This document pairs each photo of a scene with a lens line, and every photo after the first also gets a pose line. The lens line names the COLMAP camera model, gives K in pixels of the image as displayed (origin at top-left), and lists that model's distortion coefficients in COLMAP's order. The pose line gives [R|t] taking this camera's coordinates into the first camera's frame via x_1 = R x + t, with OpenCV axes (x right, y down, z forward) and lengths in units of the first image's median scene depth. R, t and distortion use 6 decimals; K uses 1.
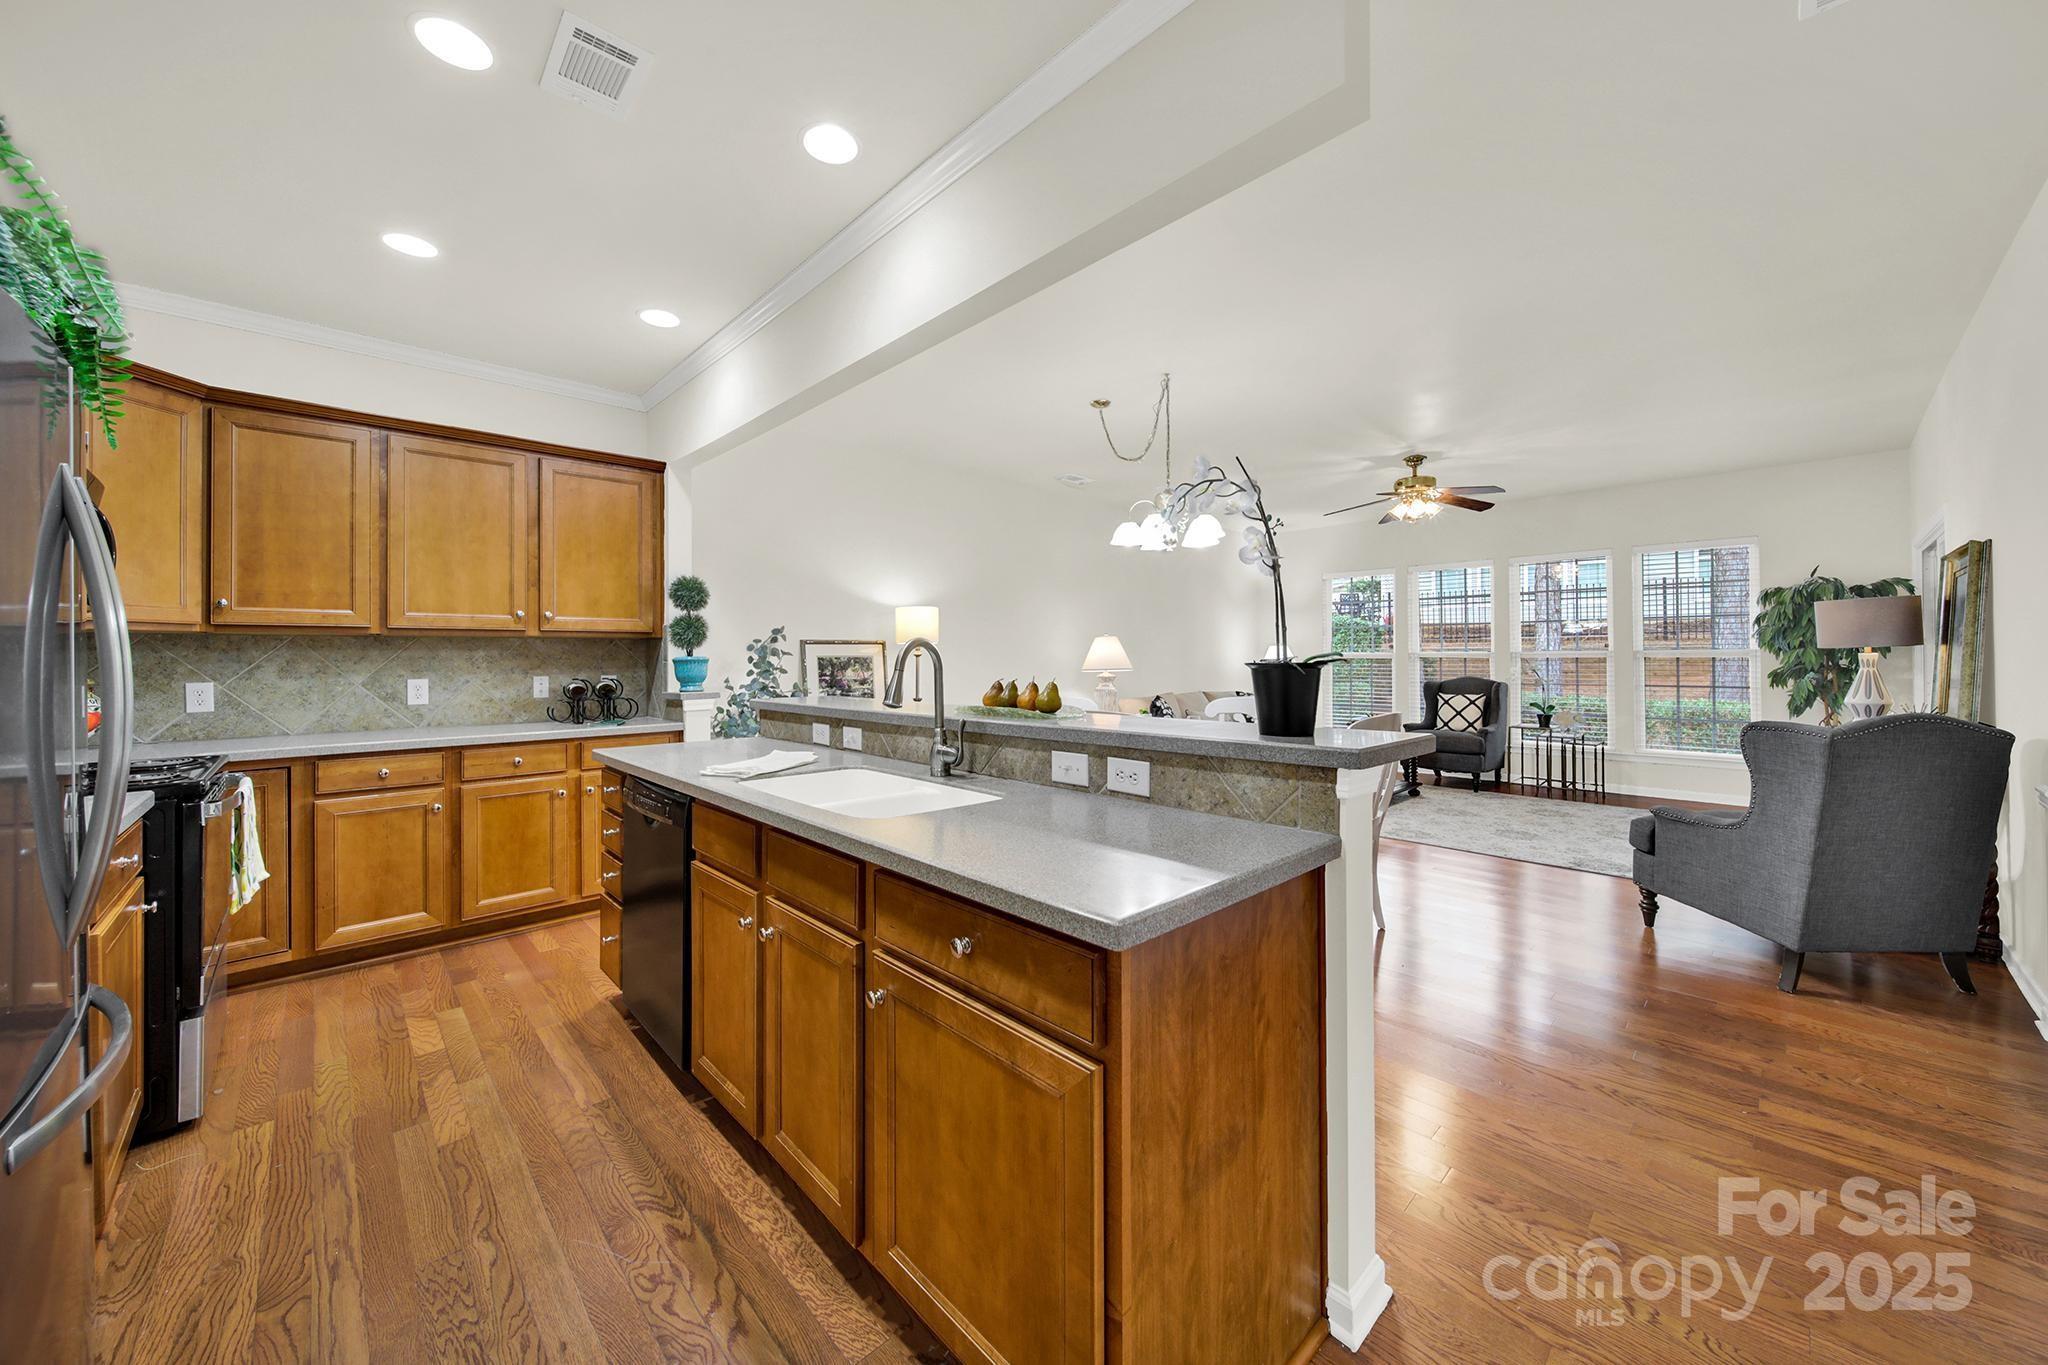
lens RADIAL K [[740.5, 0, 1017.7], [0, 740.5, 652.4], [0, 0, 1]] dist [-0.000880, -0.001261]
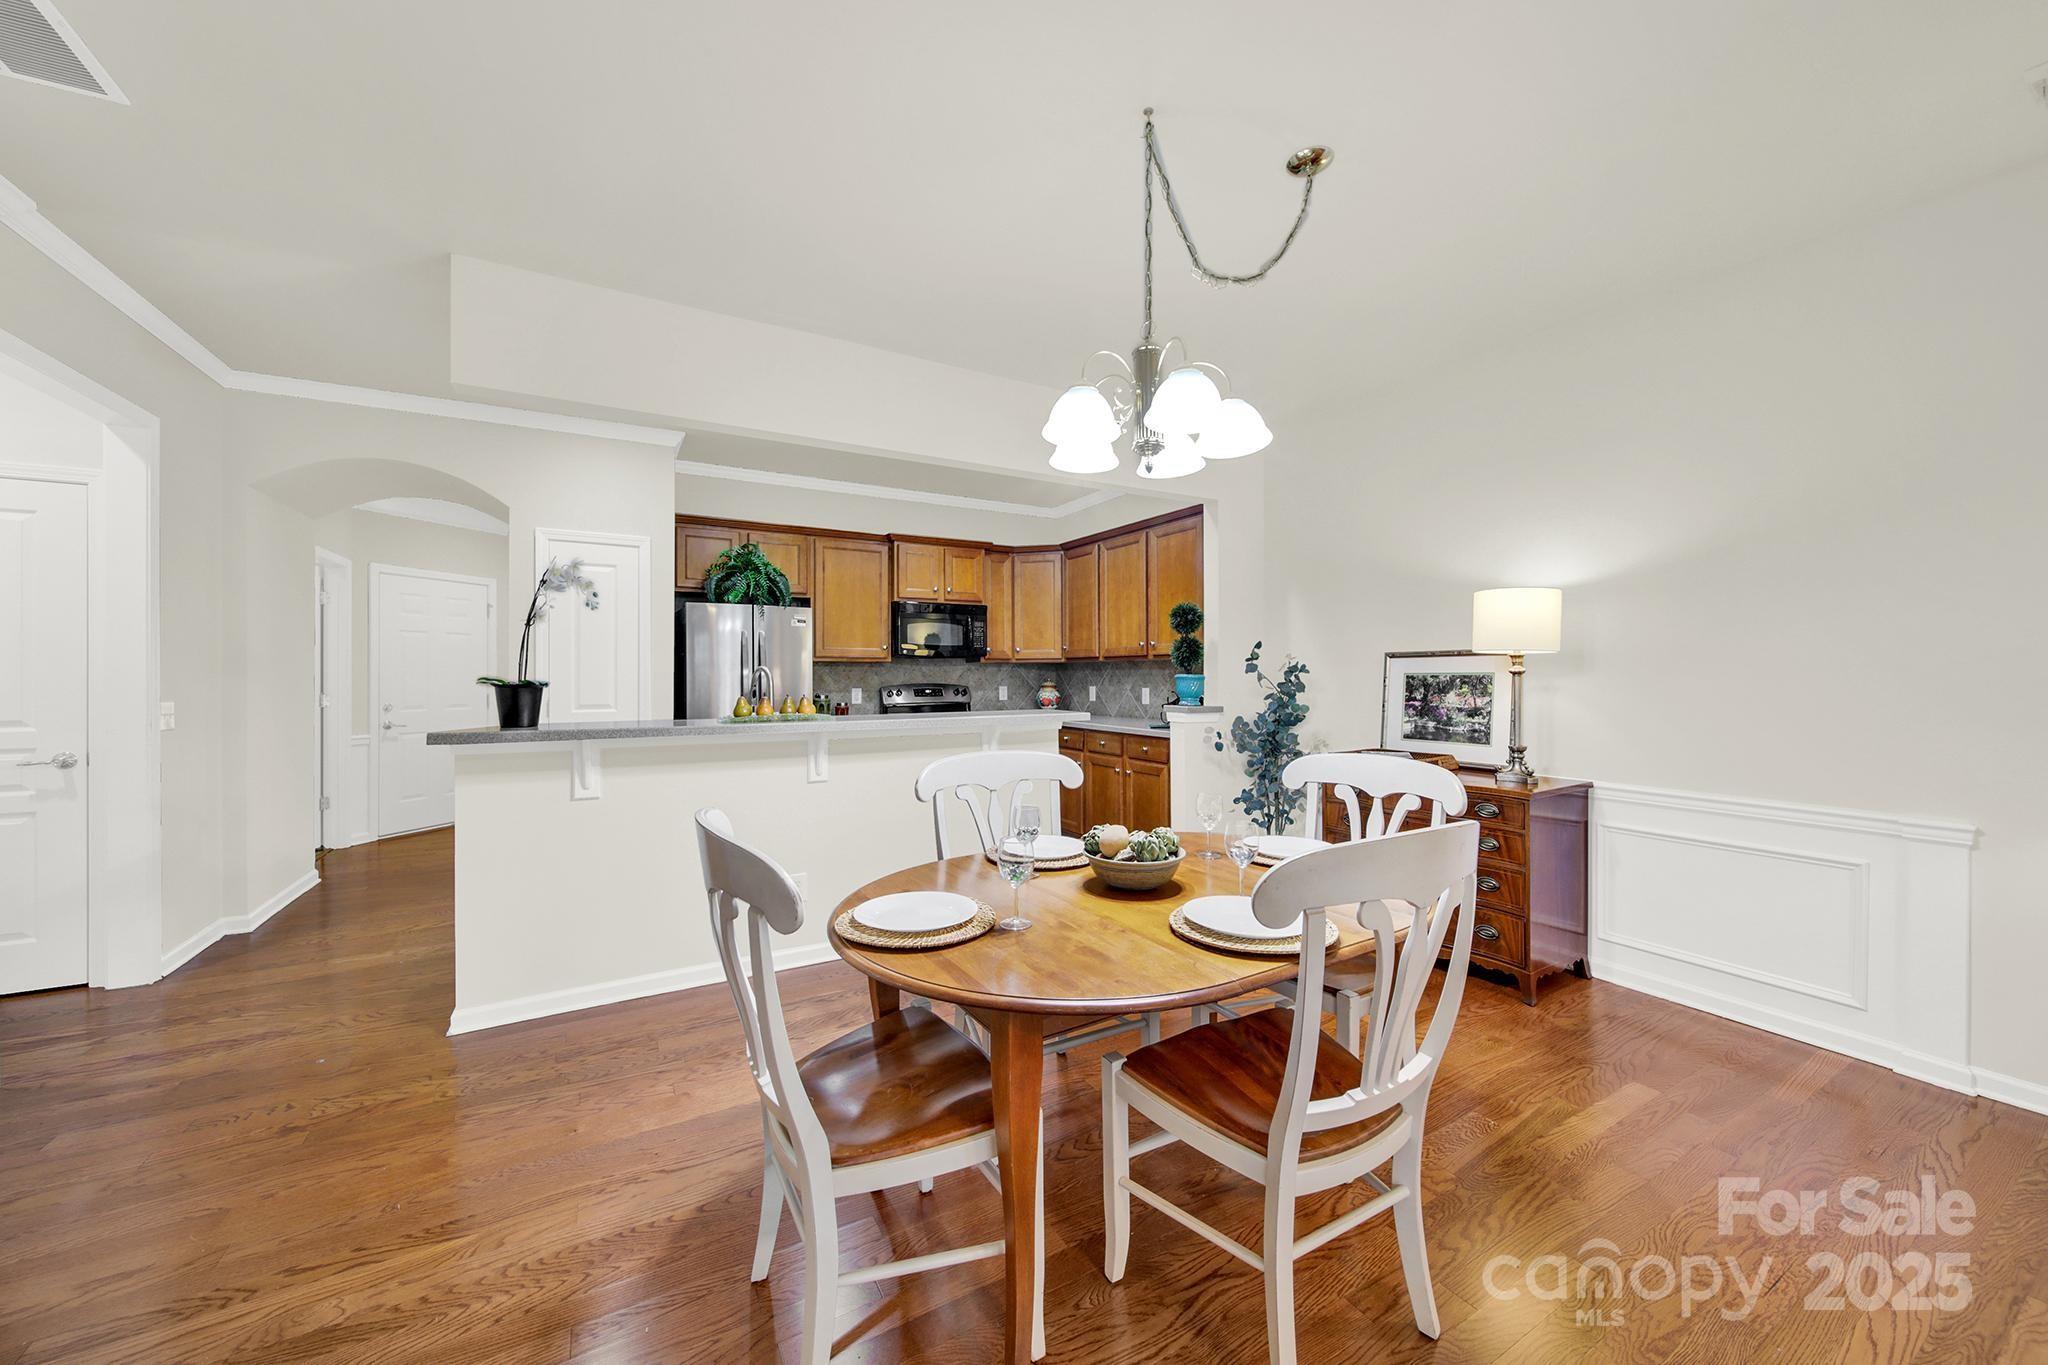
lens RADIAL K [[740.5, 0, 1030.7], [0, 740.5, 671.9], [0, 0, 1]] dist [-0.000880, -0.001261]
pose [[-0.238707, 0.001705, -0.971090, 0.534539], [0.008641, 0.999963, -0.000368, 0.000468], [0.971053, -0.008479, -0.238713, 0.785373]]
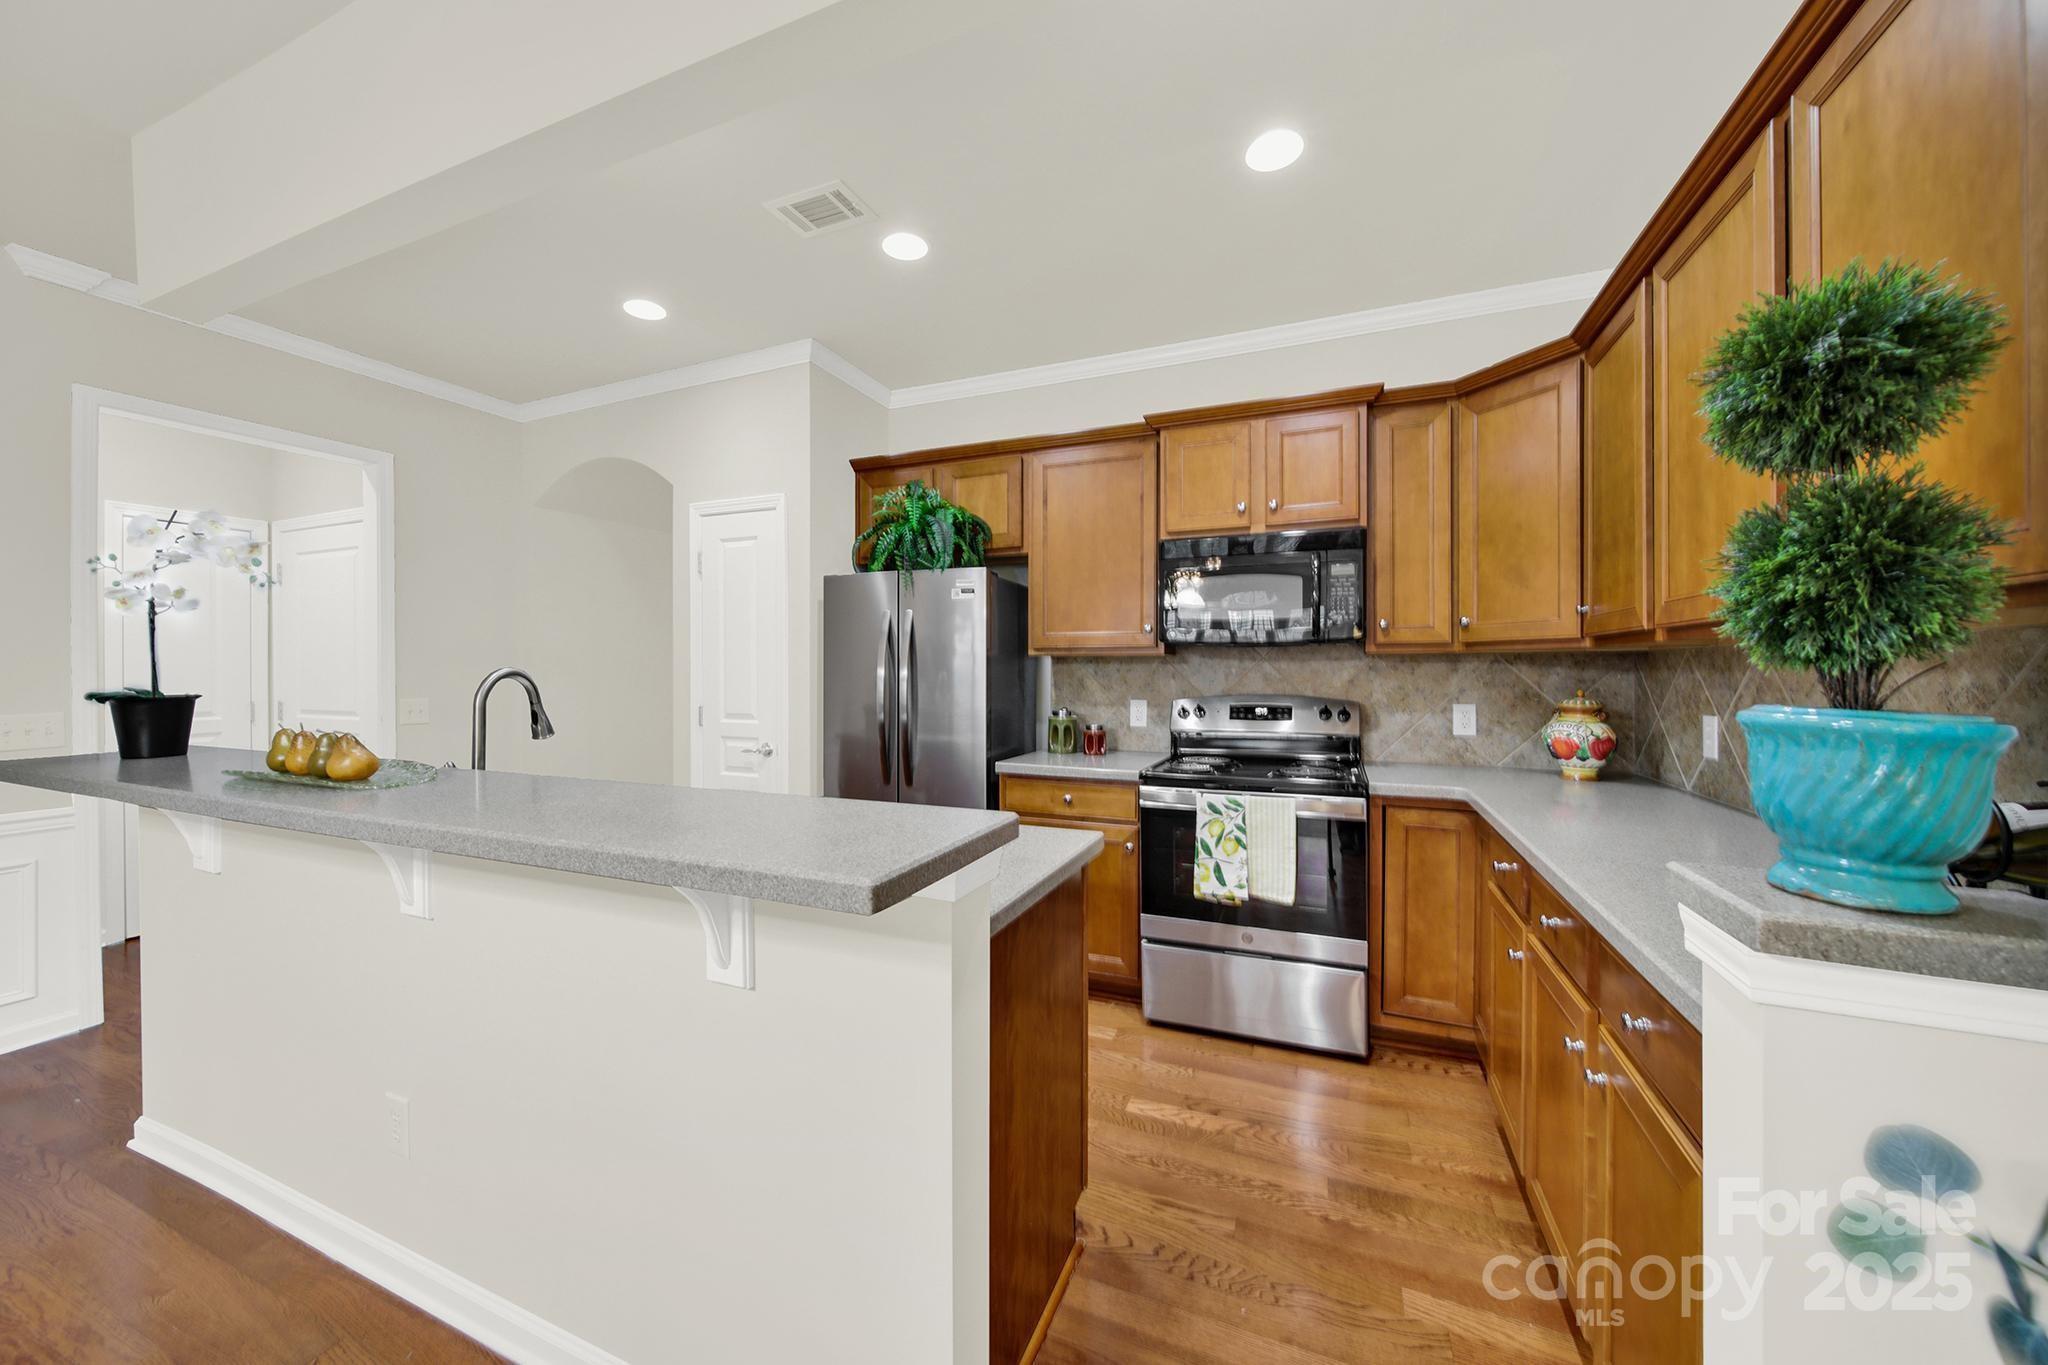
lens RADIAL K [[740.5, 0, 1017.1], [0, 740.5, 671.9], [0, 0, 1]] dist [-0.000880, -0.001261]
pose [[-0.916471, 0.005872, -0.400058, -0.132461], [0.006534, 0.999979, -0.000291, -0.003321], [0.400048, -0.002881, -0.916490, 0.822797]]
